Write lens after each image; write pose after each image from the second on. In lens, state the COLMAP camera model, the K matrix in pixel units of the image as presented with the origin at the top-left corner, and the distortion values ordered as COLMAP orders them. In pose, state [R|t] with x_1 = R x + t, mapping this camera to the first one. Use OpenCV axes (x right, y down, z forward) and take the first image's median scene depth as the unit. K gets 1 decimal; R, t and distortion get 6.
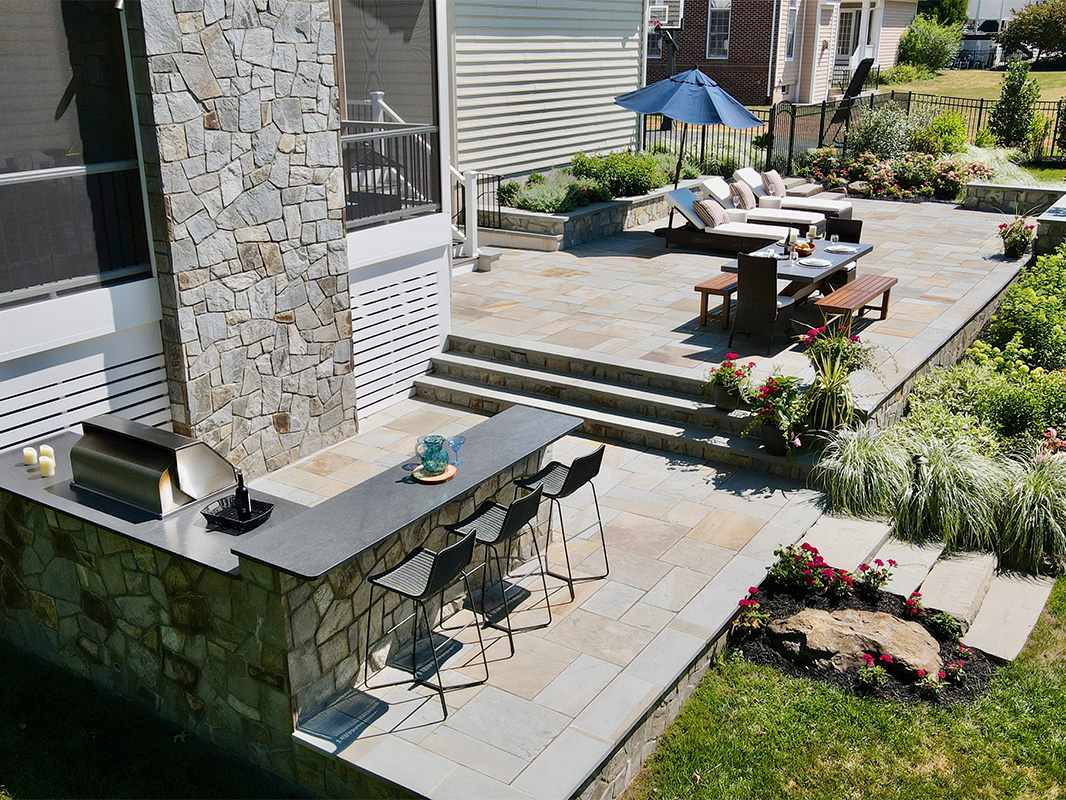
lens RADIAL K [[1030.2, 0, 533.0], [0, 1030.2, 400.0], [0, 0, 1]] dist [0.014624, 0.008704]
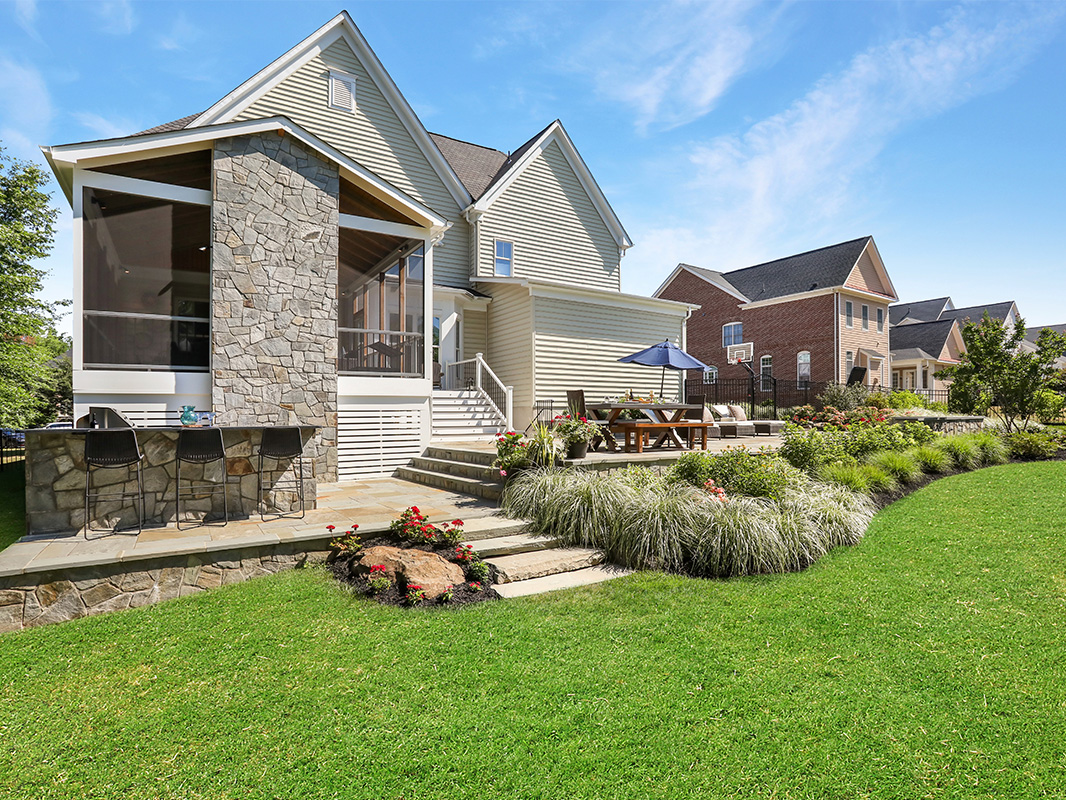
lens RADIAL K [[538.9, 0, 525.9], [0, 538.9, 412.8], [0, 0, 1]] dist [-0.032808, 0.000182]
pose [[0.917407, -0.011788, -0.397776, 0.572504], [-0.118282, 0.946310, -0.300842, 0.181442], [0.379966, 0.323044, 0.866757, 0.303683]]
